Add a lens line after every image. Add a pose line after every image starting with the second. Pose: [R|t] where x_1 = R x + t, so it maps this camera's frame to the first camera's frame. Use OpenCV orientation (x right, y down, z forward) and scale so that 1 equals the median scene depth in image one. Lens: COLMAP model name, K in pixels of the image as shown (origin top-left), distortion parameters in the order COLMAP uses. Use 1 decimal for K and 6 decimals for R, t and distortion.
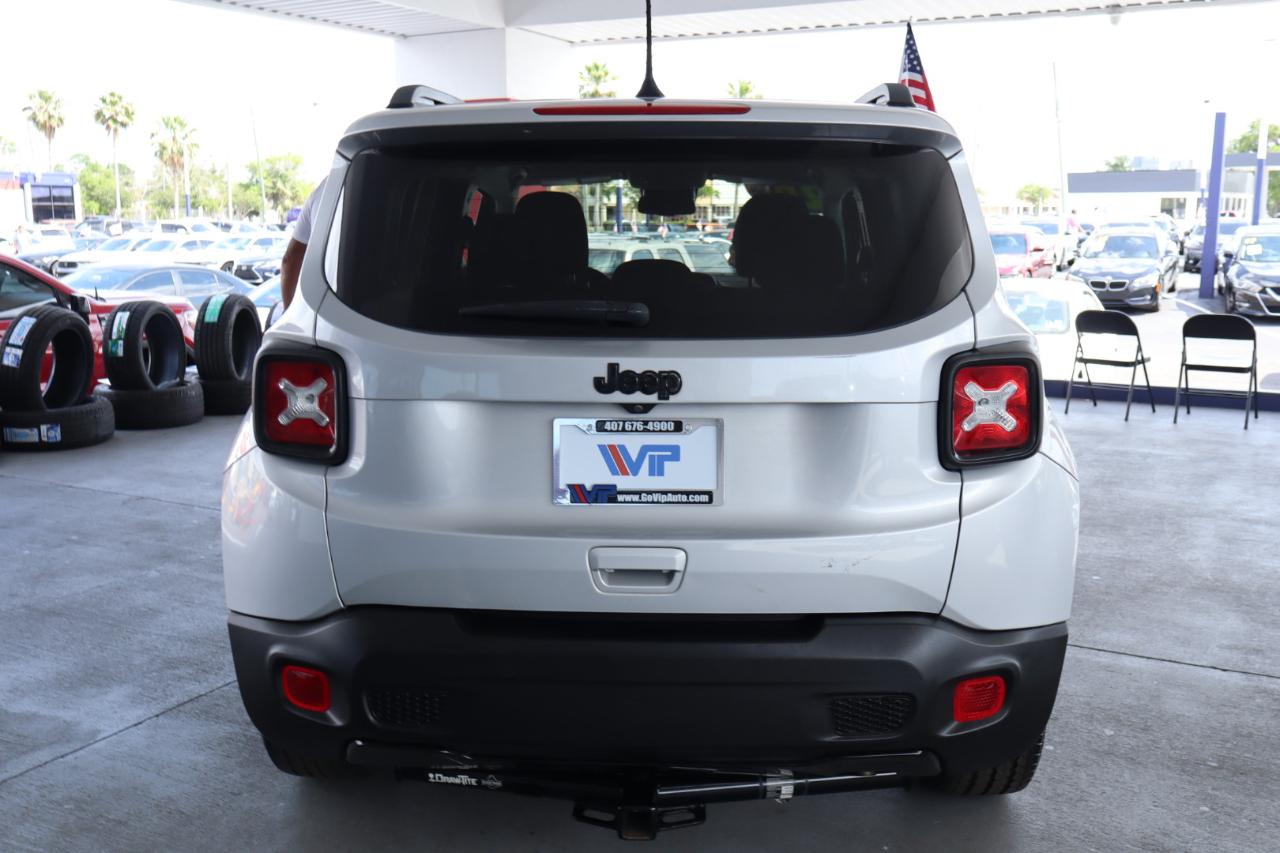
lens RADIAL K [[1194.6, 0, 636.2], [0, 1194.6, 421.9], [0, 0, 1]] dist [-0.009094, 0.000000]
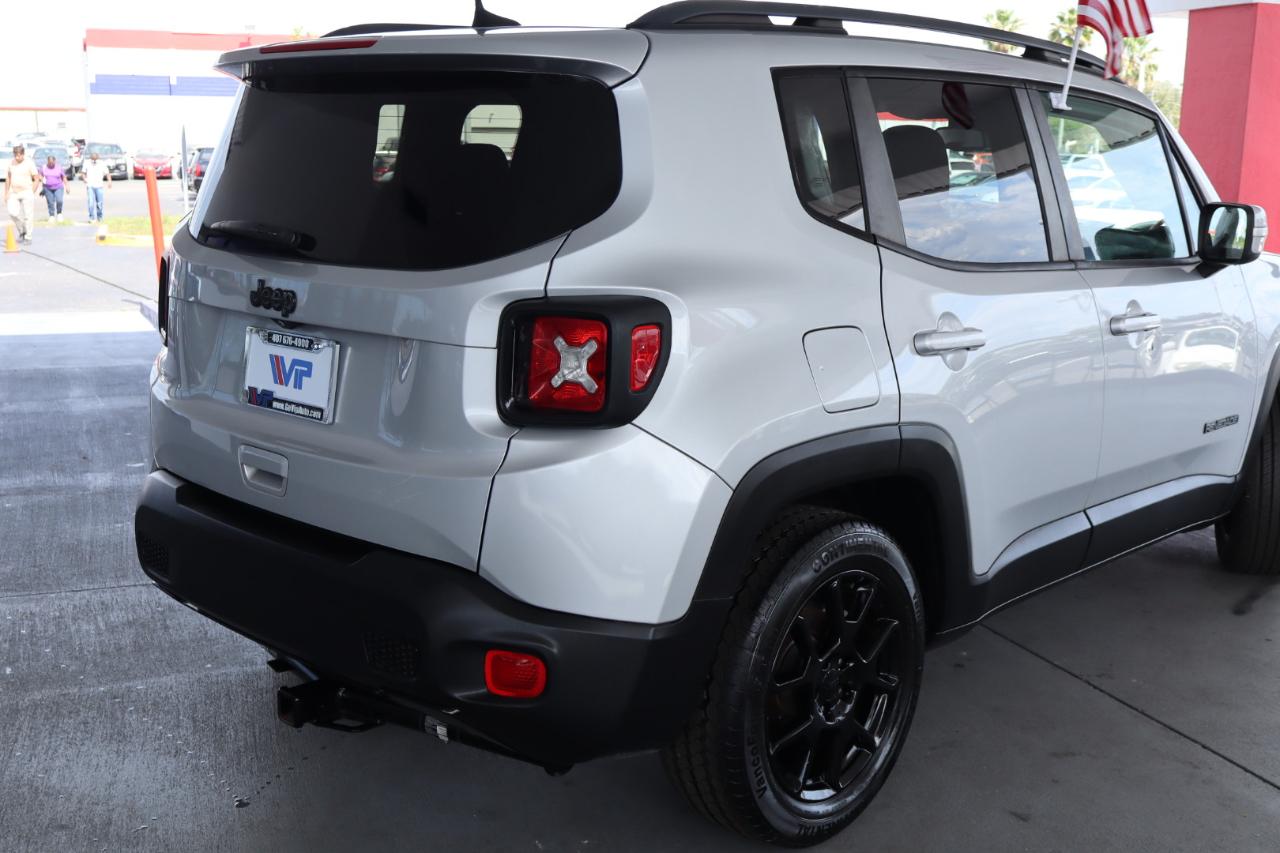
lens RADIAL K [[1387.7, 0, 641.9], [0, 1387.7, 426.1], [0, 0, 1]] dist [0.011513, 0.000000]
pose [[0.759275, 0.141563, -0.635186, 1.053377], [-0.125622, 0.989578, 0.070383, -0.048532], [0.638530, 0.026353, 0.769145, 0.235432]]
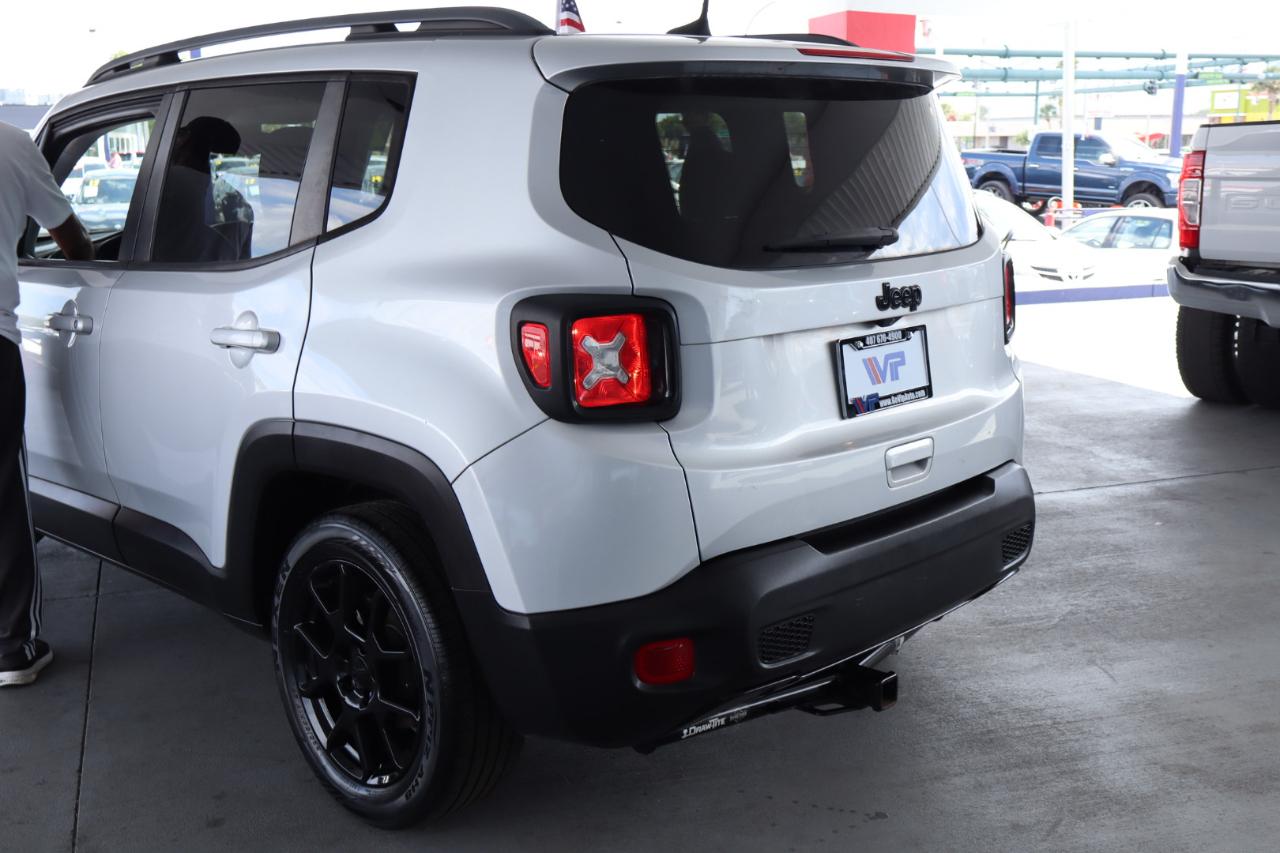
lens RADIAL K [[1387.7, 0, 640.9], [0, 1387.7, 432.1], [0, 0, 1]] dist [0.011513, 0.000000]
pose [[0.665032, -0.152594, 0.731059, -1.119480], [0.135751, 0.987295, 0.082588, -0.048143], [-0.734373, 0.044318, 0.677298, 0.283232]]
